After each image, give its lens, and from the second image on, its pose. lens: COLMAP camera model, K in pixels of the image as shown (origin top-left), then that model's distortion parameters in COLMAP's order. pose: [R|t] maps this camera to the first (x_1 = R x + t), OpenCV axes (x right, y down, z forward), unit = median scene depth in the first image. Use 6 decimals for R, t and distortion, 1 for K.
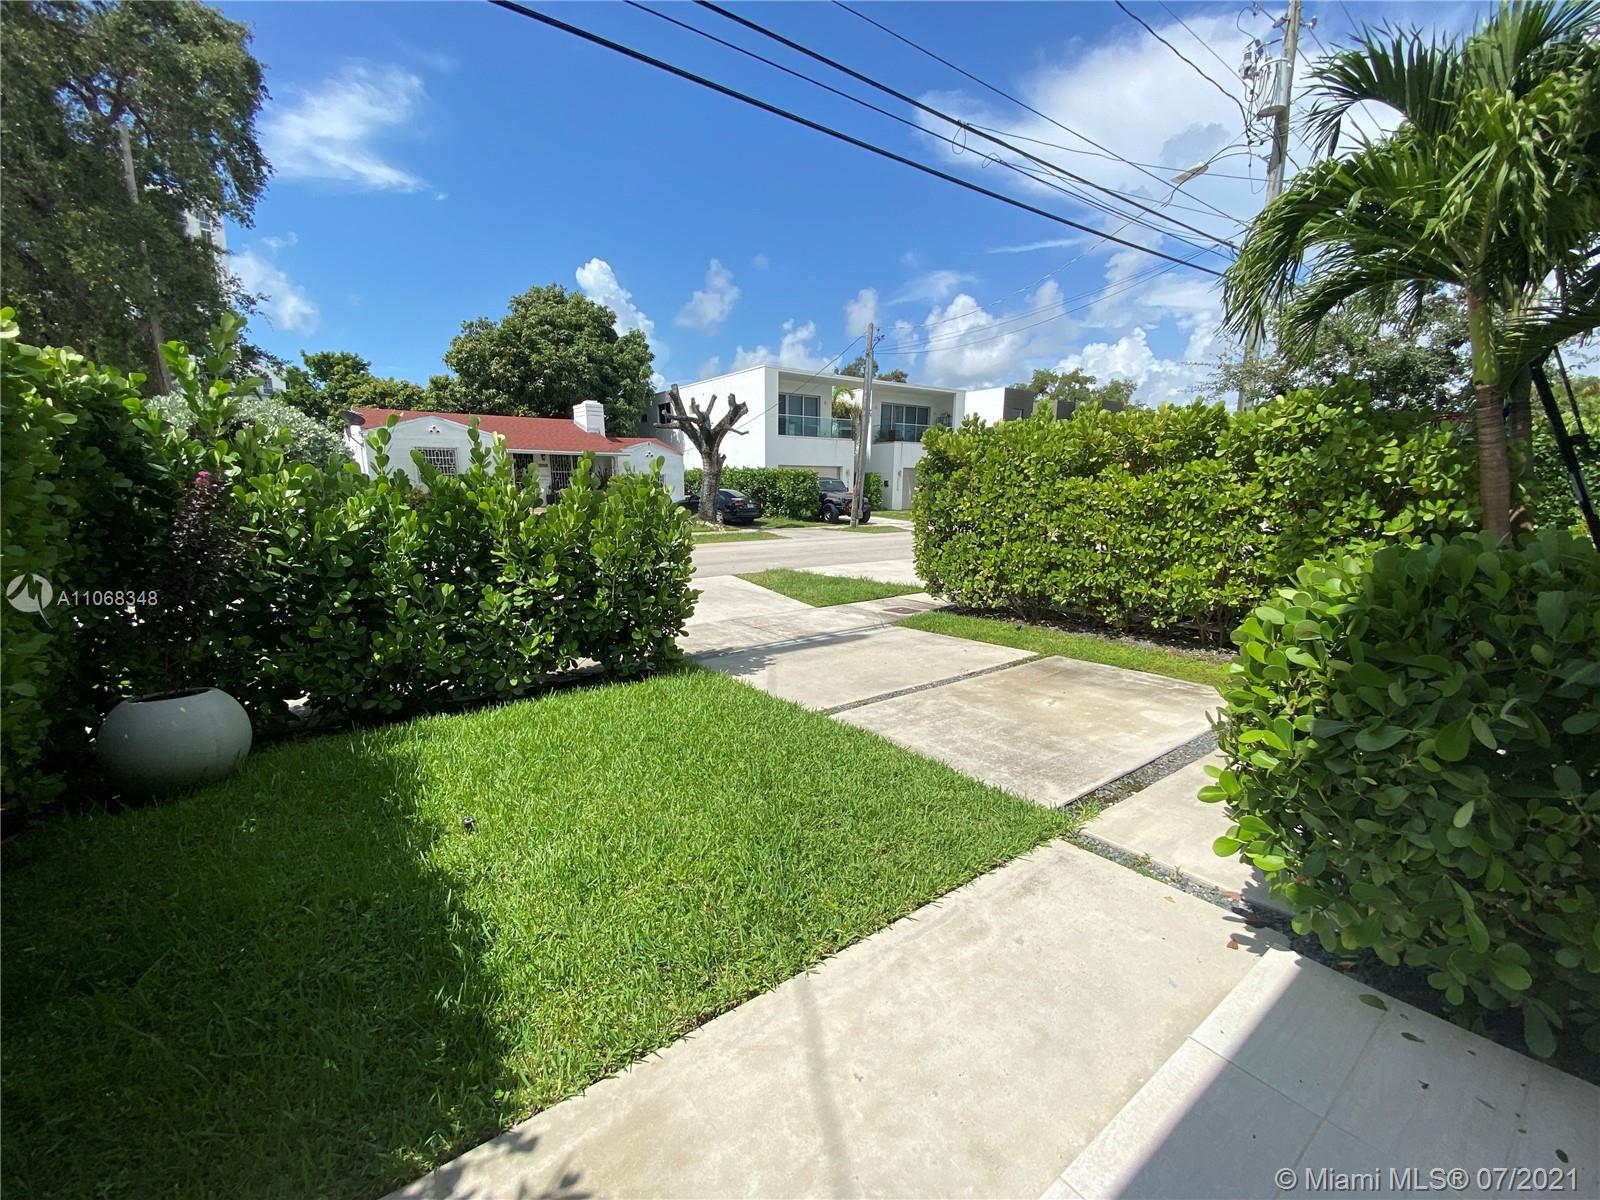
lens RADIAL K [[647.6, 0, 793.9], [0, 647.6, 607.5], [0, 0, 1]] dist [0.047225, -0.044908]
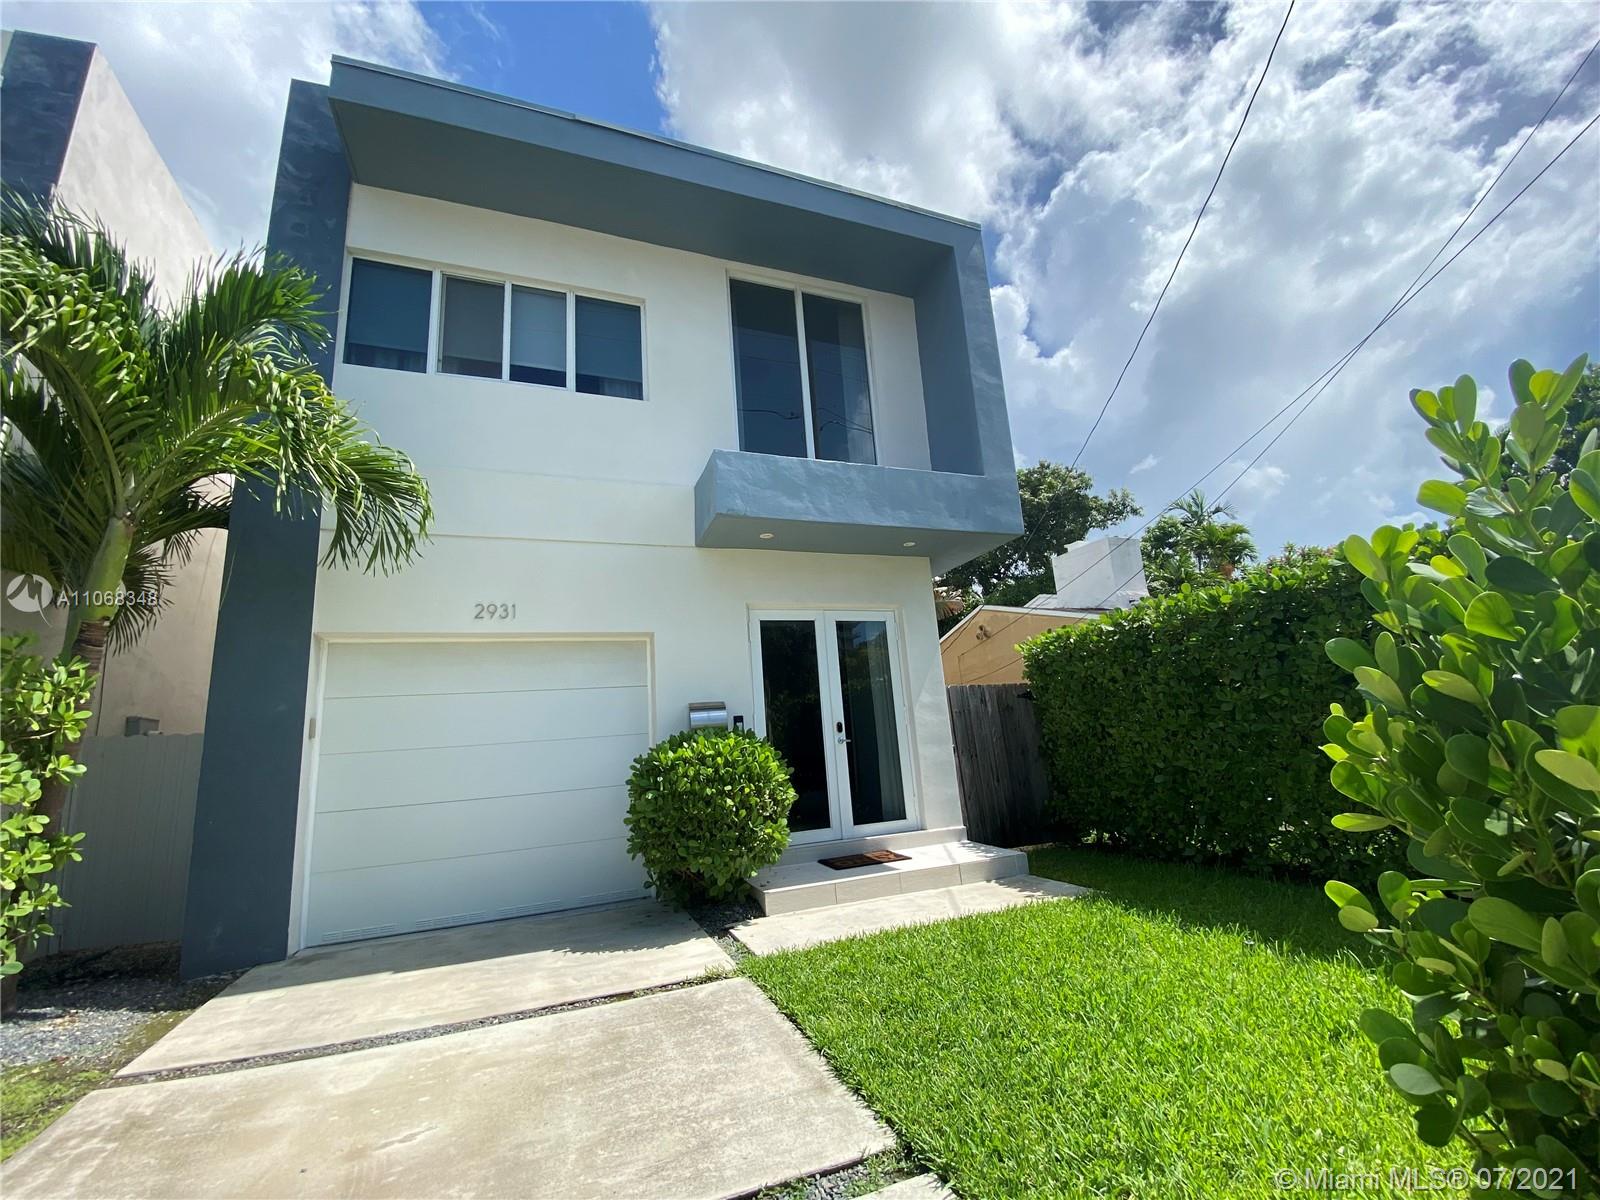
lens RADIAL K [[647.6, 0, 793.9], [0, 647.6, 607.5], [0, 0, 1]] dist [0.047225, -0.044908]
pose [[-0.962309, 0.123979, 0.242053, -0.087567], [0.118626, 0.992263, -0.036623, -0.351904], [-0.244721, -0.006529, -0.969572, 2.539637]]
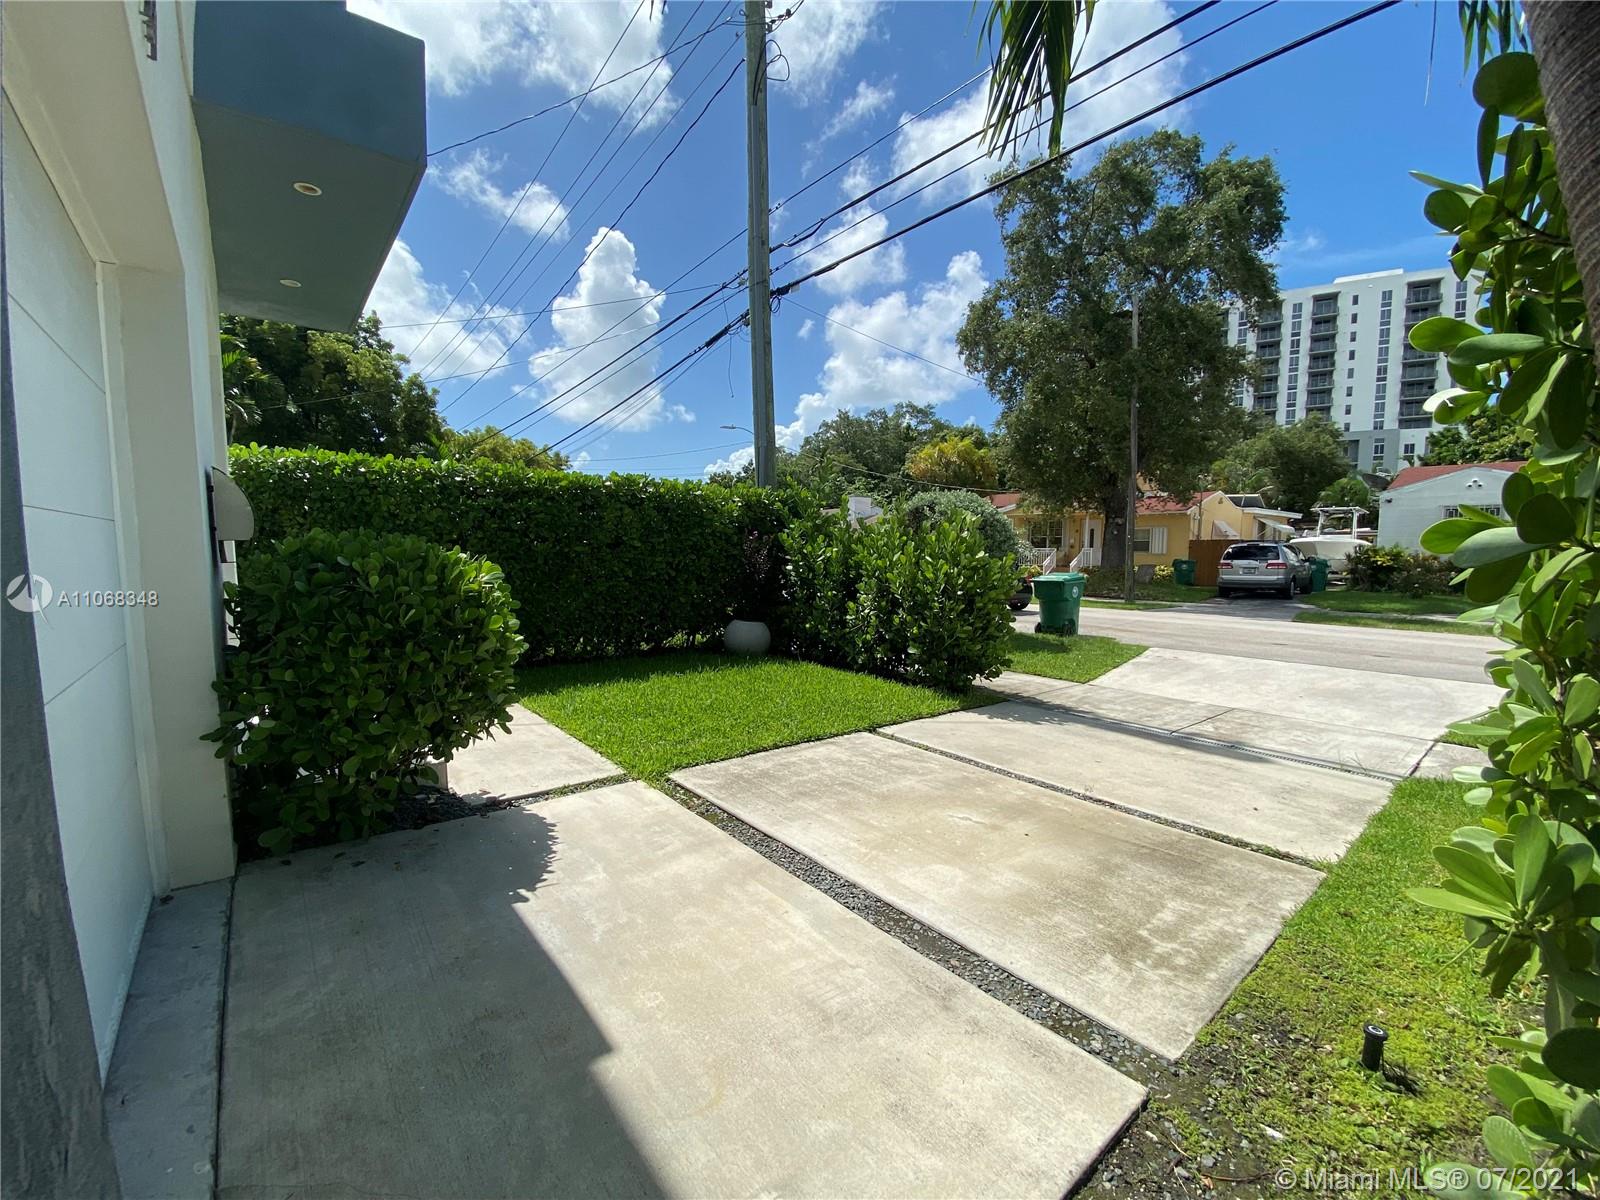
lens RADIAL K [[644.4, 0, 802.3], [0, 644.4, 618.9], [0, 0, 1]] dist [0.001558, -0.010663]
pose [[0.060005, 0.111534, -0.991947, 1.920688], [-0.180937, 0.978491, 0.099076, -0.186955], [0.981662, 0.173535, 0.078895, 1.320705]]
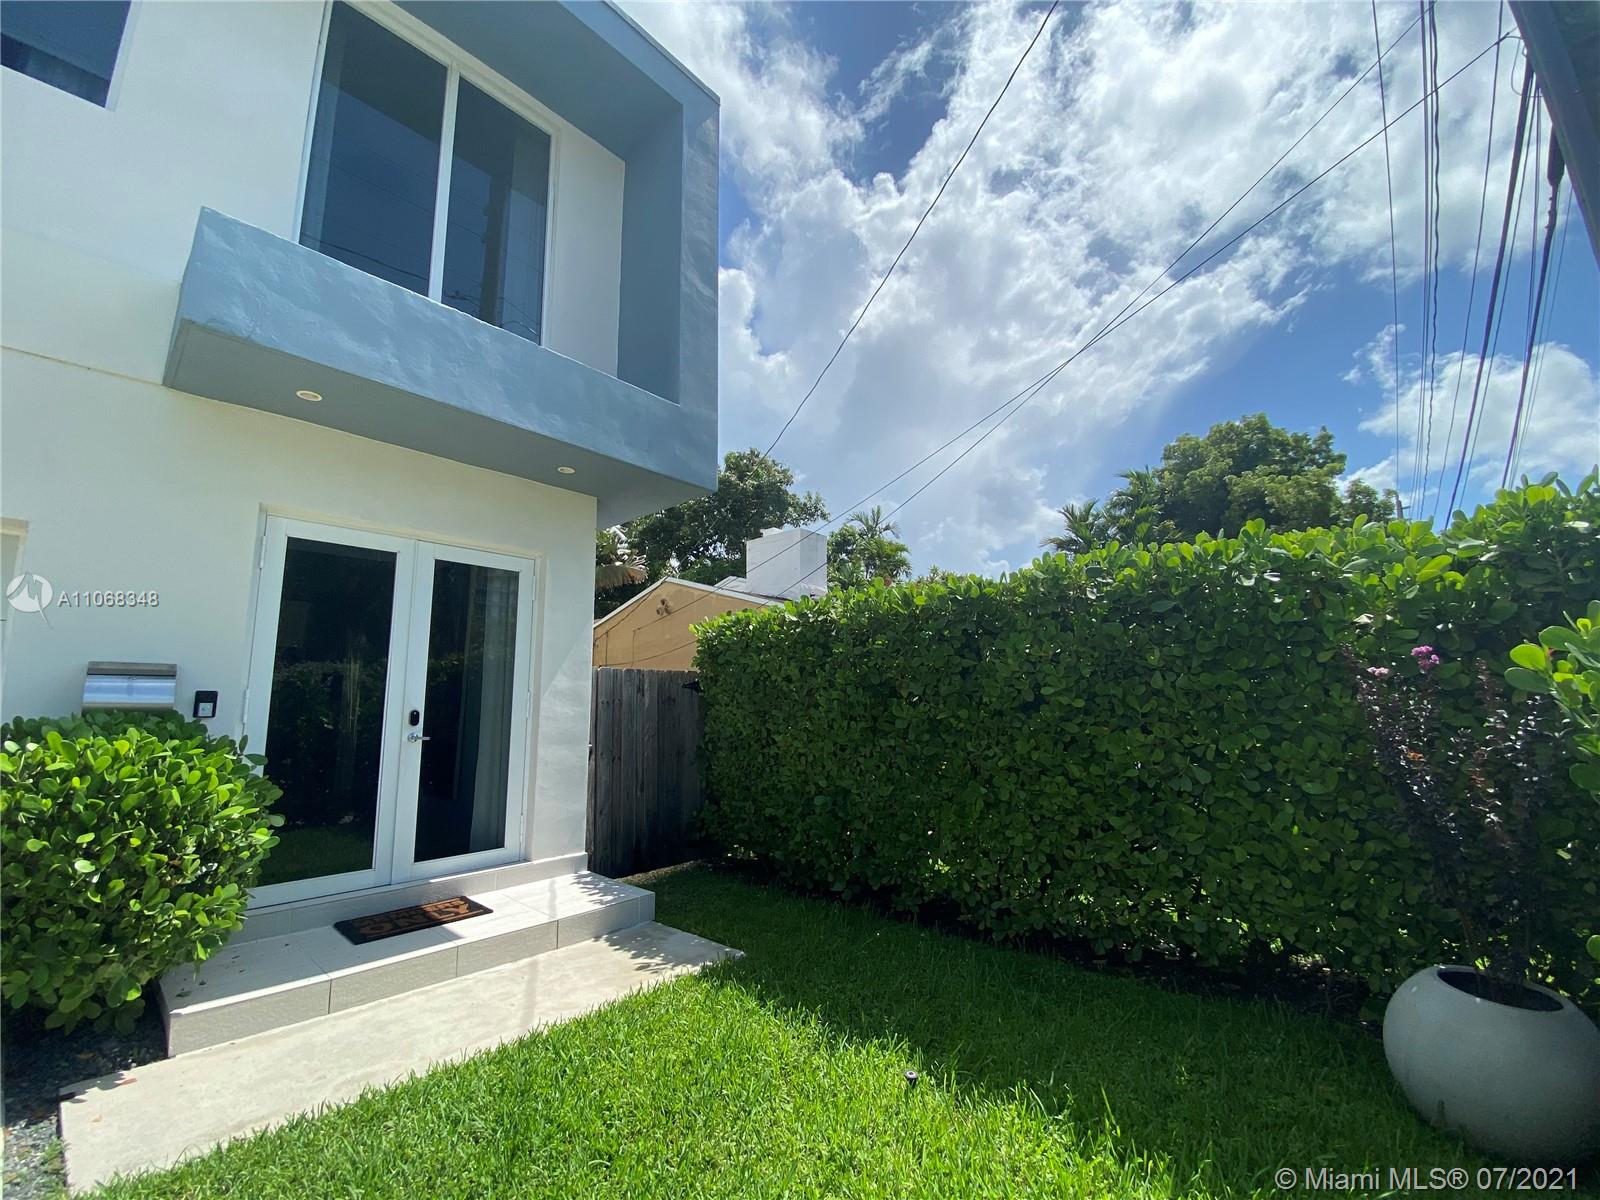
lens RADIAL K [[644.4, 0, 802.3], [0, 644.4, 618.9], [0, 0, 1]] dist [0.001558, -0.010663]
pose [[-0.975083, -0.015294, -0.221313, -0.193624], [-0.025778, 0.998674, 0.044560, -0.315993], [0.220338, 0.049155, -0.974184, 1.906808]]
